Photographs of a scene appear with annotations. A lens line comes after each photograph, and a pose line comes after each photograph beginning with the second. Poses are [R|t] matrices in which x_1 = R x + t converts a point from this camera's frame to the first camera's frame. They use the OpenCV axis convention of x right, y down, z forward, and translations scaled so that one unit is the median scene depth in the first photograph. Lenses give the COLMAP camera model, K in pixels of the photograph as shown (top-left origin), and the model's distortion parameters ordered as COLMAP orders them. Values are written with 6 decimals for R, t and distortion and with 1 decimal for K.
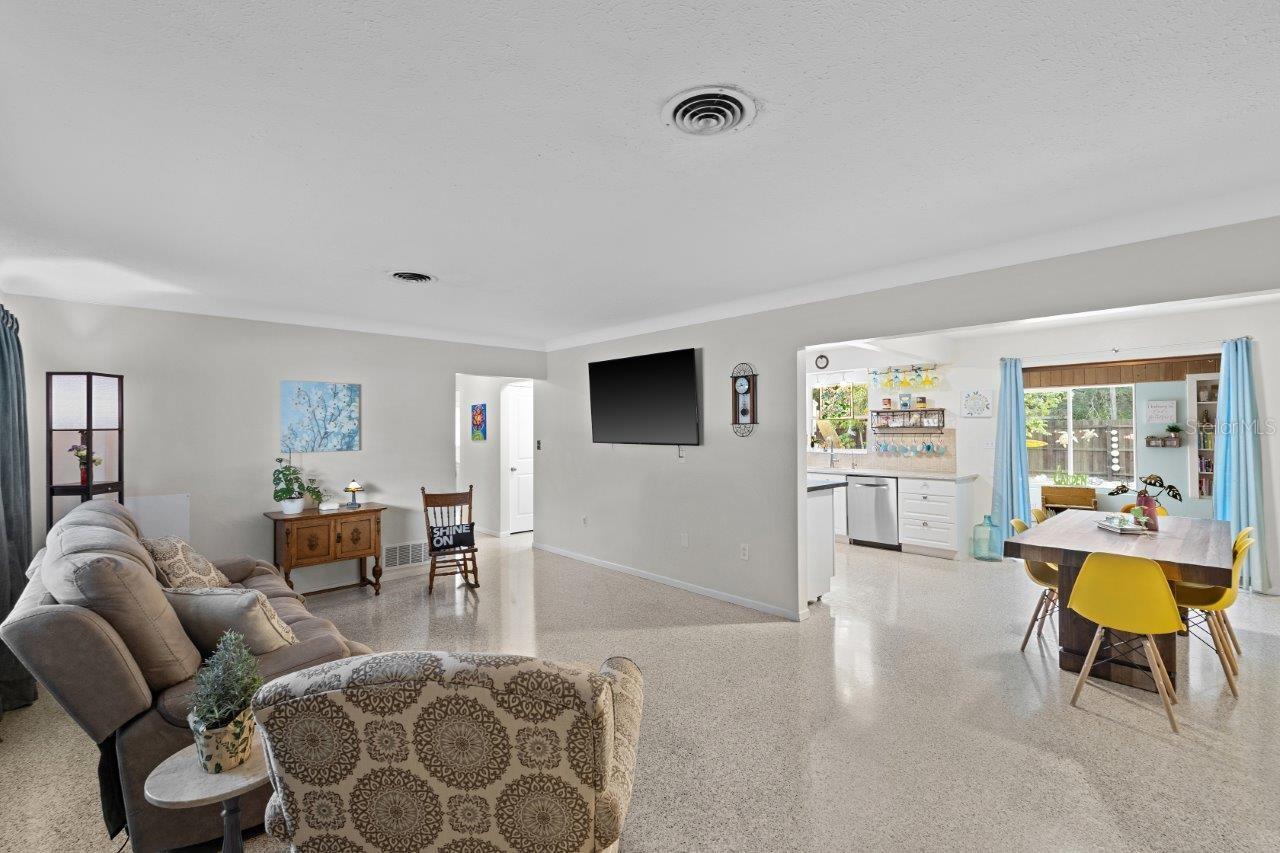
lens RADIAL K [[555.0, 0, 637.6], [0, 555.0, 424.4], [0, 0, 1]] dist [0.004364, -0.000843]
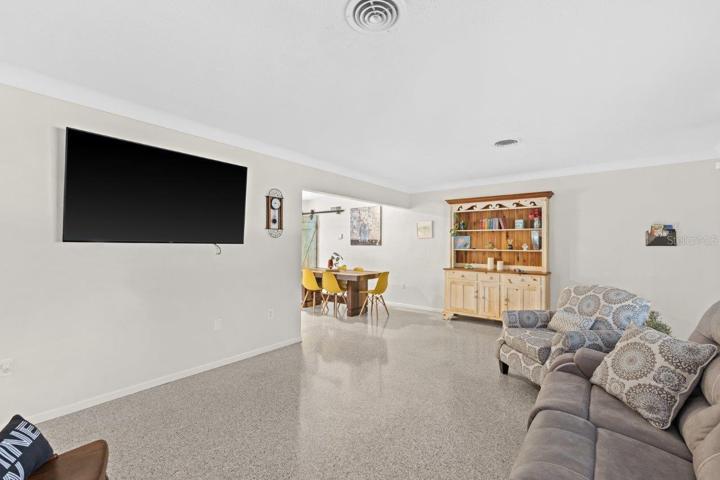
lens RADIAL K [[312.2, 0, 354.8], [0, 312.2, 240.5], [0, 0, 1]] dist [0.004364, -0.000843]
pose [[-0.132348, 0.019536, 0.991011, -0.614924], [-0.015677, 0.999639, -0.021800, 0.040636], [-0.991079, -0.018421, -0.131994, 0.803561]]
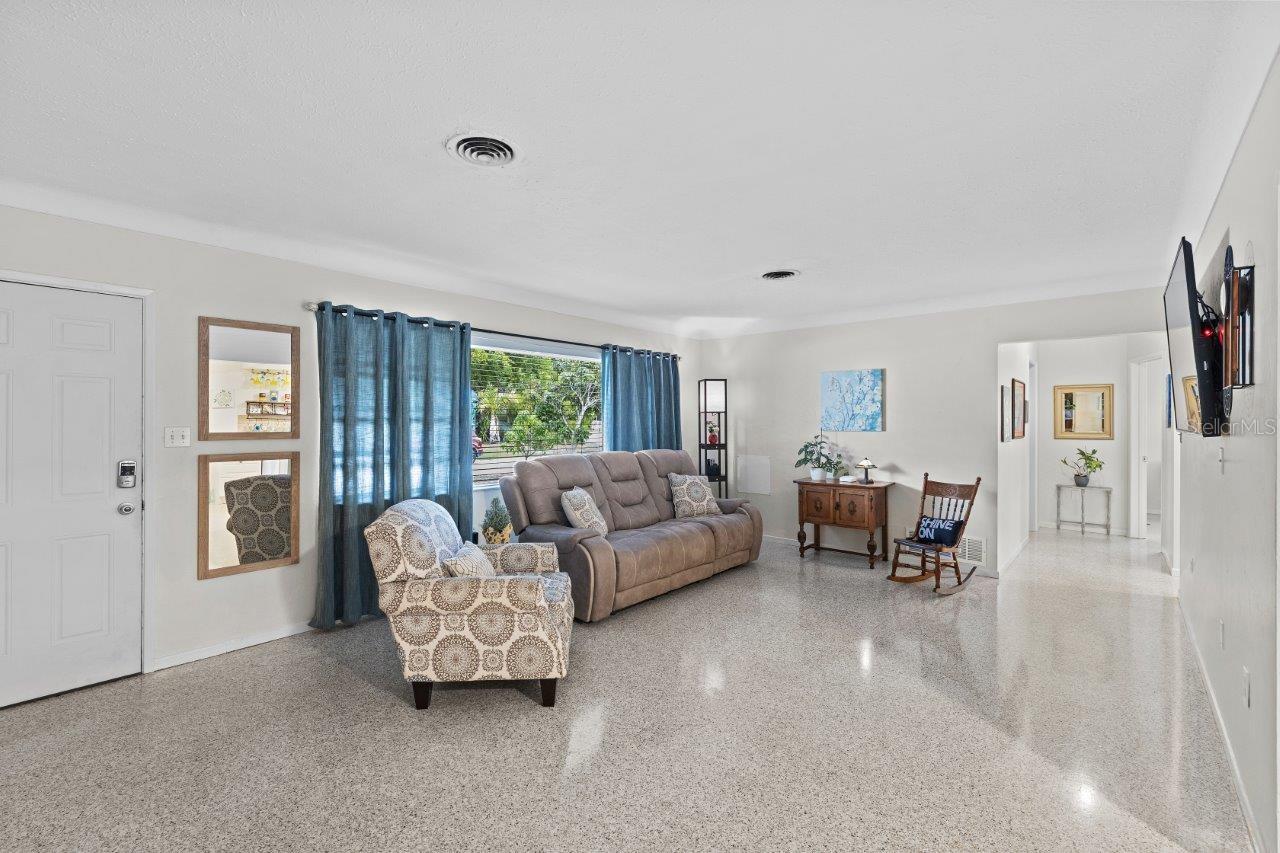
lens RADIAL K [[555.0, 0, 634.7], [0, 555.0, 419.7], [0, 0, 1]] dist [0.004364, -0.000843]
pose [[0.091038, 0.004921, -0.995835, 0.519859], [0.006196, 0.999966, 0.005508, 0.016103], [0.995828, -0.006671, 0.091004, 0.445078]]
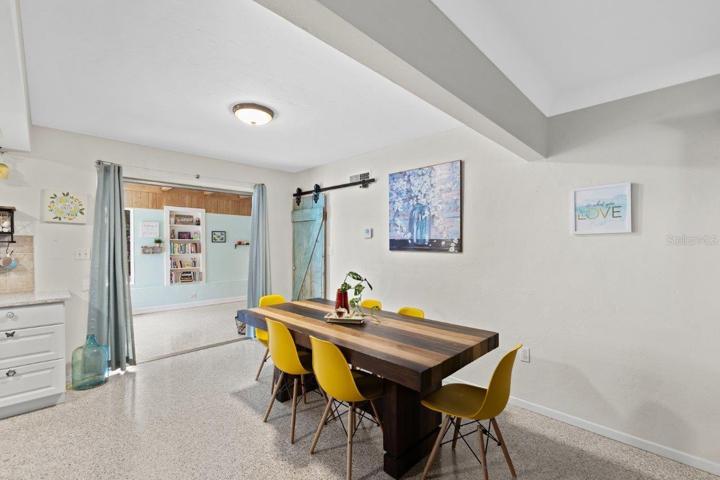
lens RADIAL K [[312.2, 0, 356.3], [0, 312.2, 247.7], [0, 0, 1]] dist [0.004364, -0.000843]
pose [[-0.028359, -0.005519, 0.999583, 0.148308], [-0.012718, 0.999906, 0.005160, 0.021182], [-0.999517, -0.012566, -0.028426, 0.723267]]
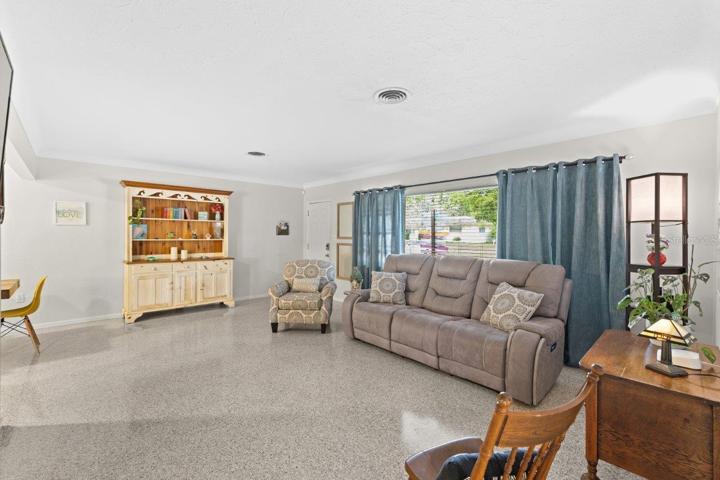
lens RADIAL K [[312.2, 0, 360.1], [0, 312.2, 236.5], [0, 0, 1]] dist [0.004364, -0.000843]
pose [[-0.999971, -0.000877, 0.007540, -0.256504], [-0.000900, 0.999995, -0.003043, 0.034697], [-0.007537, -0.003050, -0.999967, 1.257782]]
